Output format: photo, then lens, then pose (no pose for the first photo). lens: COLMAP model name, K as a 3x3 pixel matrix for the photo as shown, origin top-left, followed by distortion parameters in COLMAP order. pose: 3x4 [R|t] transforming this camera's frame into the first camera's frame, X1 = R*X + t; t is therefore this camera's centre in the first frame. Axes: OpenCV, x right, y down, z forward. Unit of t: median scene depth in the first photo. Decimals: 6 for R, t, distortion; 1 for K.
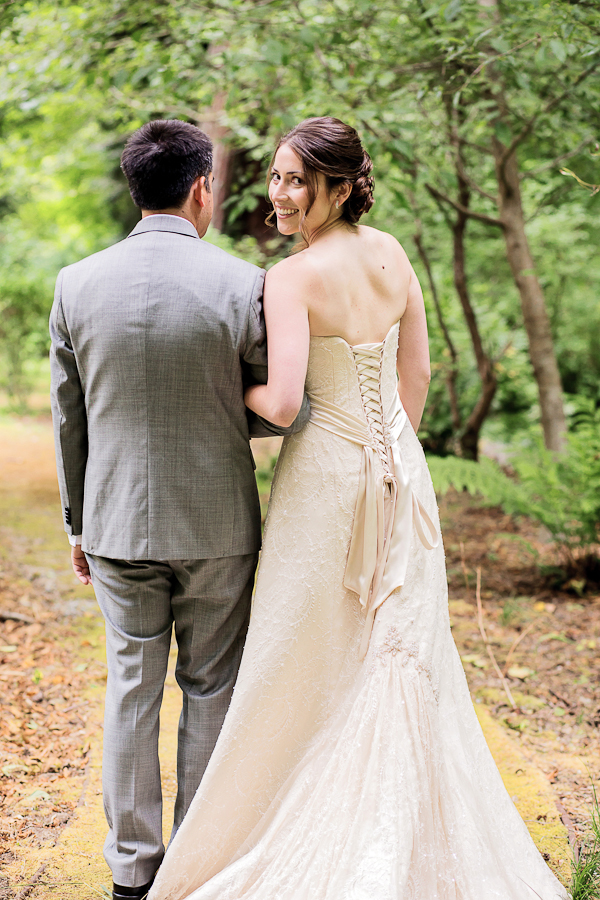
lens RADIAL K [[2215.2, 0, 300.0], [0, 2215.2, 450.0], [0, 0, 1]] dist [0.016273, -0.940967]
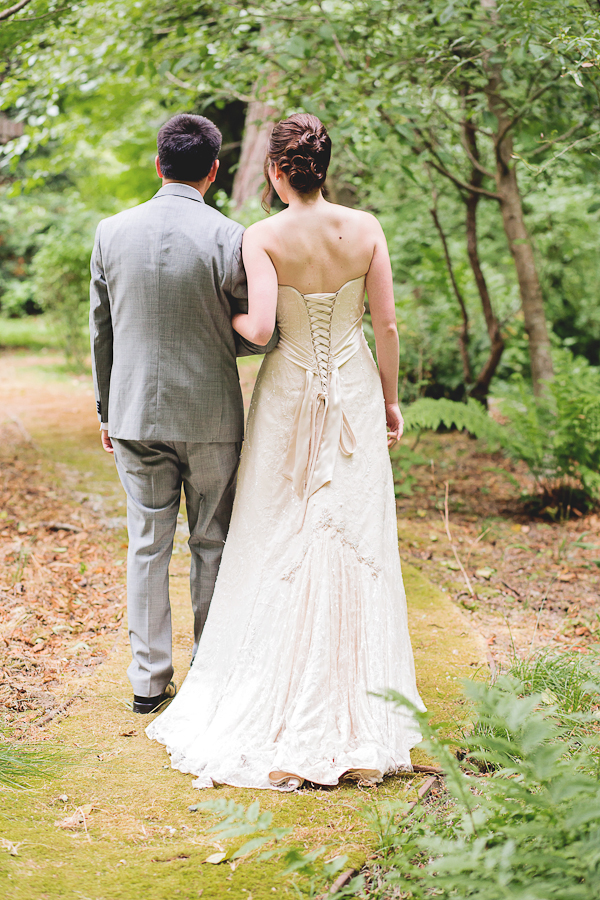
lens RADIAL K [[2139.9, 0, 316.5], [0, 2139.9, 450.9], [0, 0, 1]] dist [-0.080186, -0.063860]
pose [[0.999836, 0.010276, -0.014929, 0.023802], [-0.010039, 0.999824, 0.015858, 0.016603], [0.015089, -0.015705, 0.999763, -0.152594]]
